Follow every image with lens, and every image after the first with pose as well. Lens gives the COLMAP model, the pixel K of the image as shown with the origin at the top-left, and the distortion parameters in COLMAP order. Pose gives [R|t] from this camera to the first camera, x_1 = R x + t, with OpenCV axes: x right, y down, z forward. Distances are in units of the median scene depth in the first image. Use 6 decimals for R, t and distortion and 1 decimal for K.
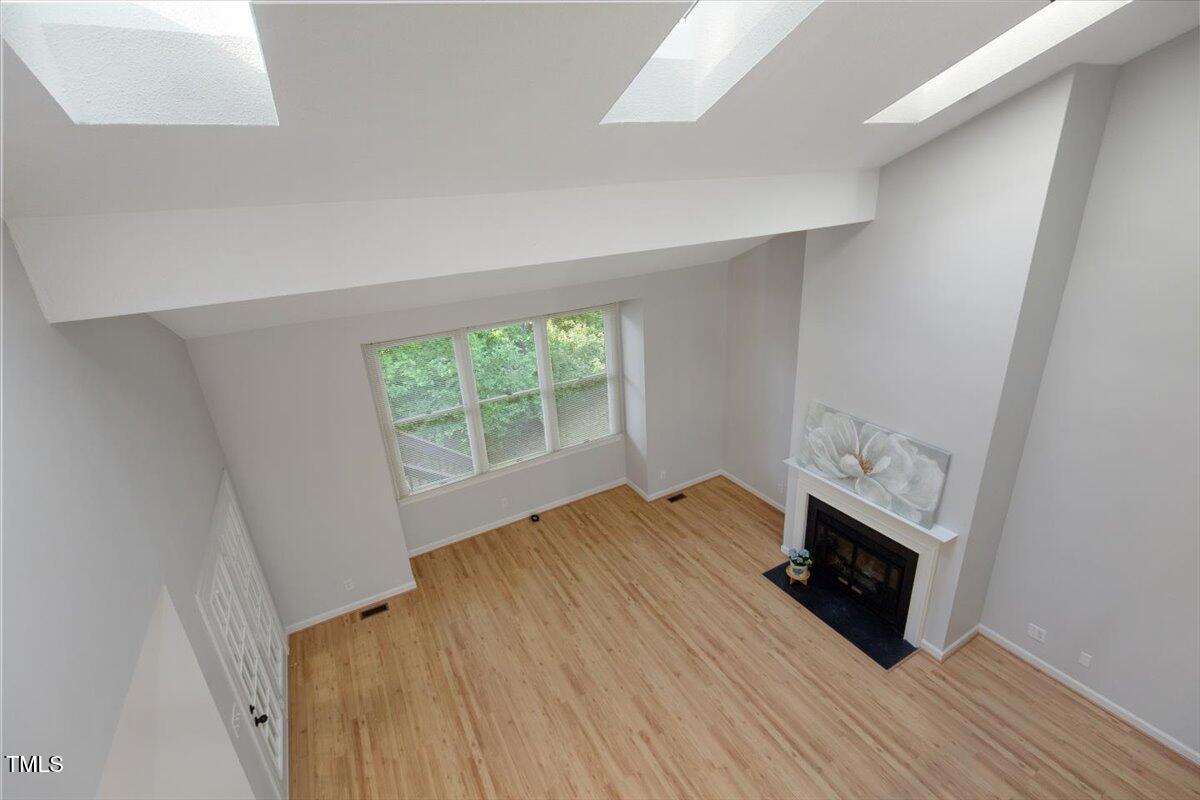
lens RADIAL K [[551.7, 0, 600.1], [0, 551.7, 388.5], [0, 0, 1]] dist [0.016401, -0.004682]
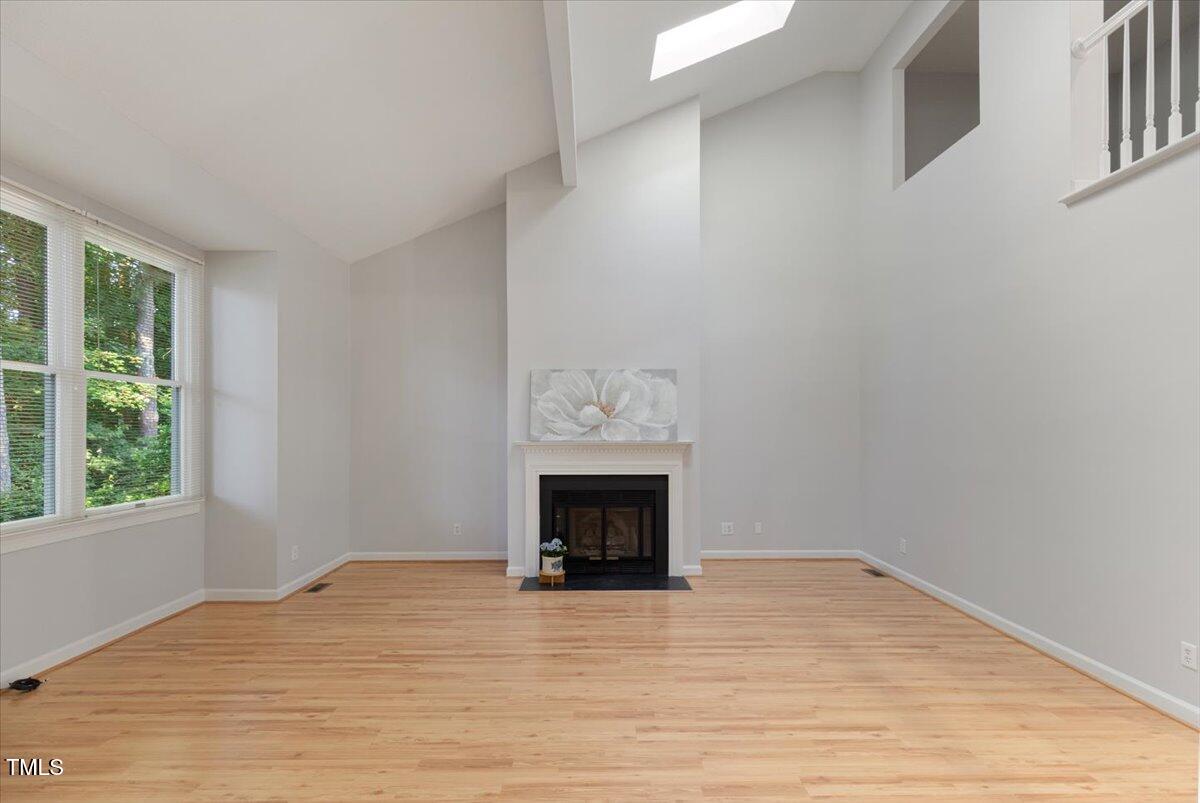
lens RADIAL K [[551.7, 0, 606.1], [0, 551.7, 417.4], [0, 0, 1]] dist [0.016401, -0.004682]
pose [[0.466145, 0.068589, 0.882046, -0.413850], [0.290553, 0.929822, -0.225856, 0.379375], [-0.835636, 0.361562, 0.413503, 0.581914]]
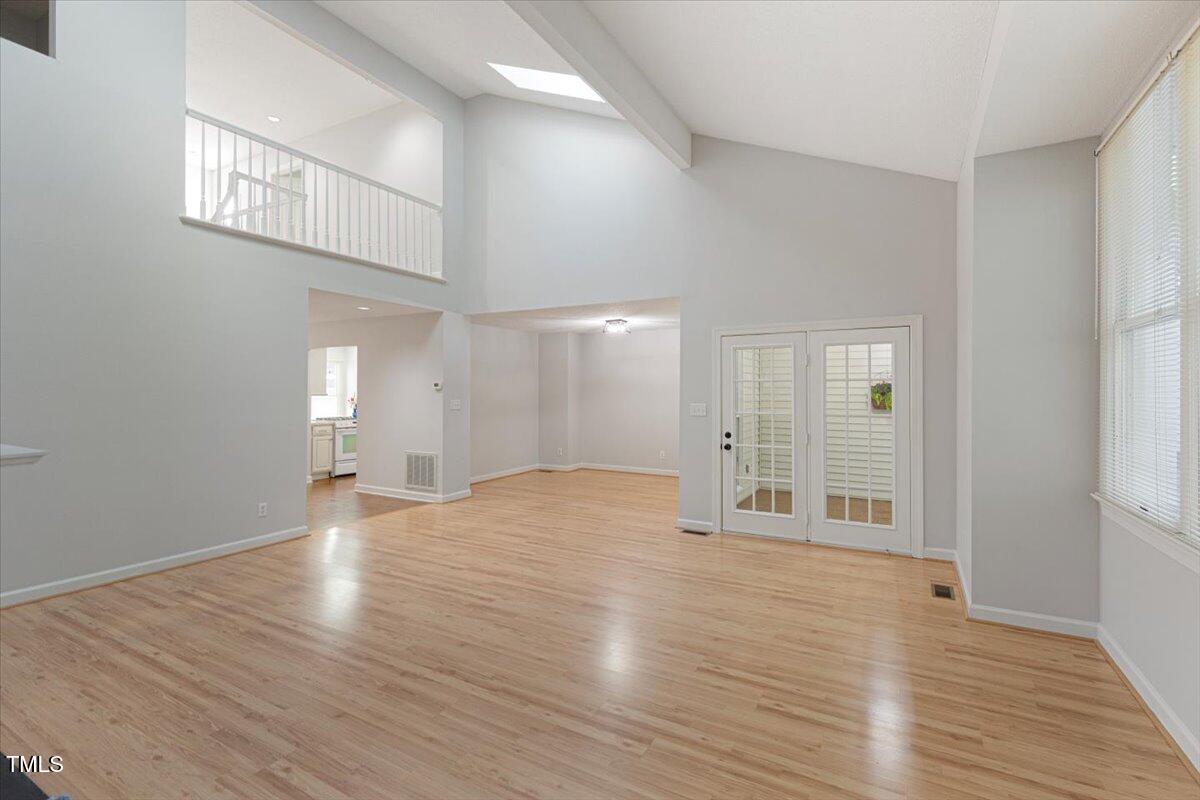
lens RADIAL K [[551.7, 0, 588.1], [0, 551.7, 390.6], [0, 0, 1]] dist [0.016401, -0.004682]
pose [[-0.861447, 0.049976, -0.505383, 0.306676], [-0.140228, 0.933050, 0.331292, 0.027848], [0.488104, 0.356260, -0.796765, 1.405064]]
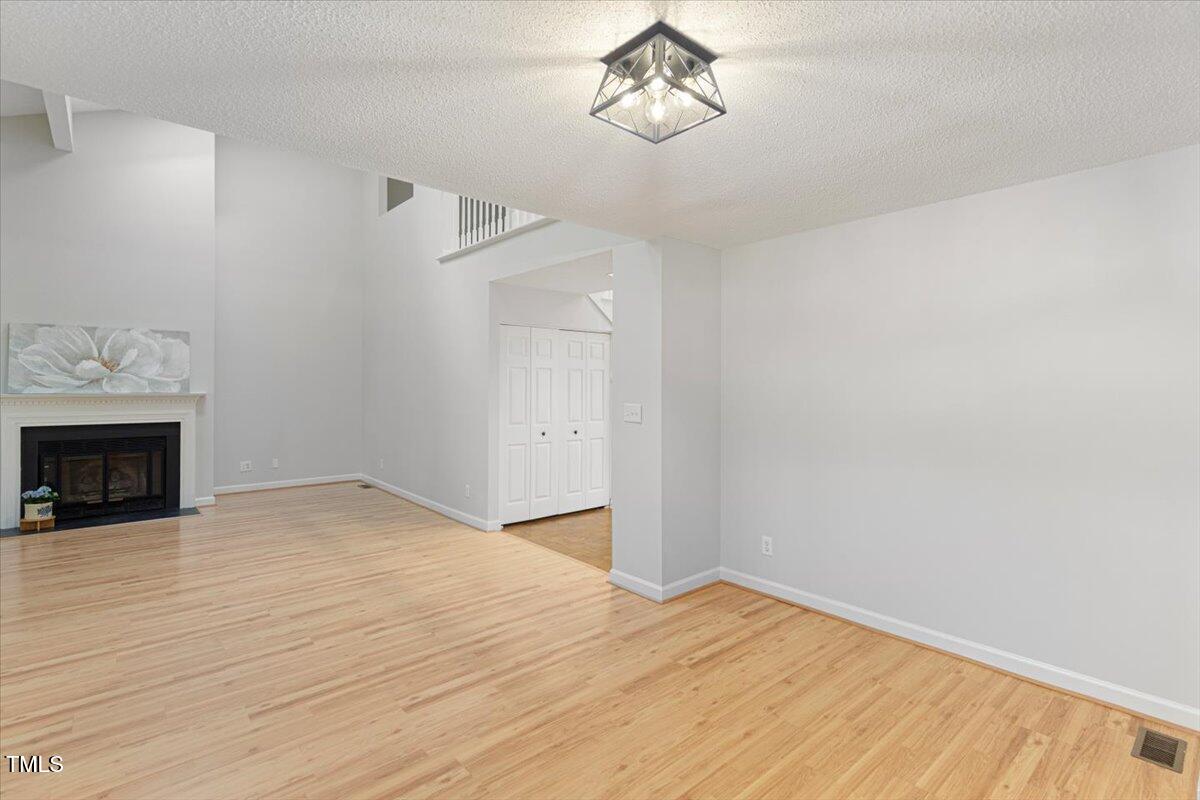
lens RADIAL K [[551.7, 0, 594.1], [0, 551.7, 384.6], [0, 0, 1]] dist [0.016401, -0.004682]
pose [[-0.203678, 0.050919, 0.977713, -0.817092], [0.350340, 0.936309, 0.024221, 0.490805], [-0.914208, 0.347466, -0.208545, 0.349259]]
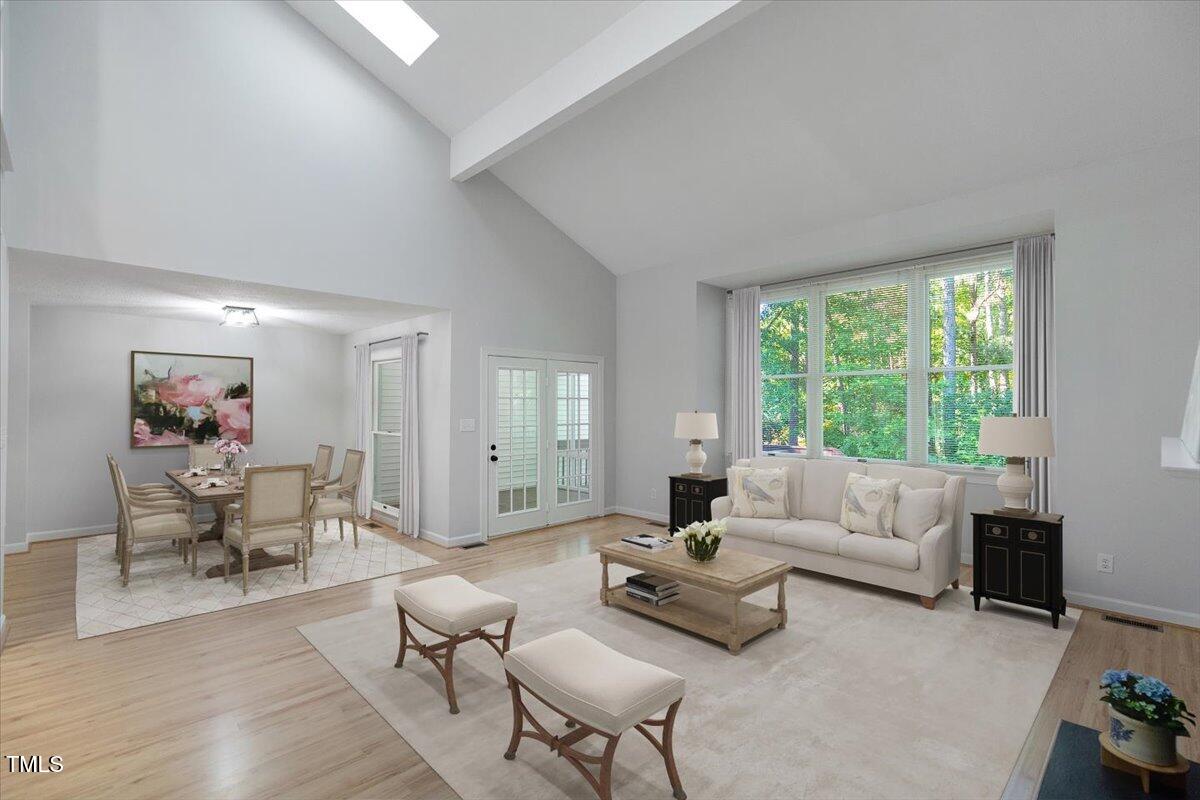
lens RADIAL K [[551.7, 0, 599.5], [0, 551.7, 402.0], [0, 0, 1]] dist [0.016401, -0.004682]
pose [[0.257282, 0.046163, -0.965233, 0.702686], [-0.358273, 0.932228, -0.050913, 0.309661], [0.897467, 0.358916, 0.256384, 0.598534]]
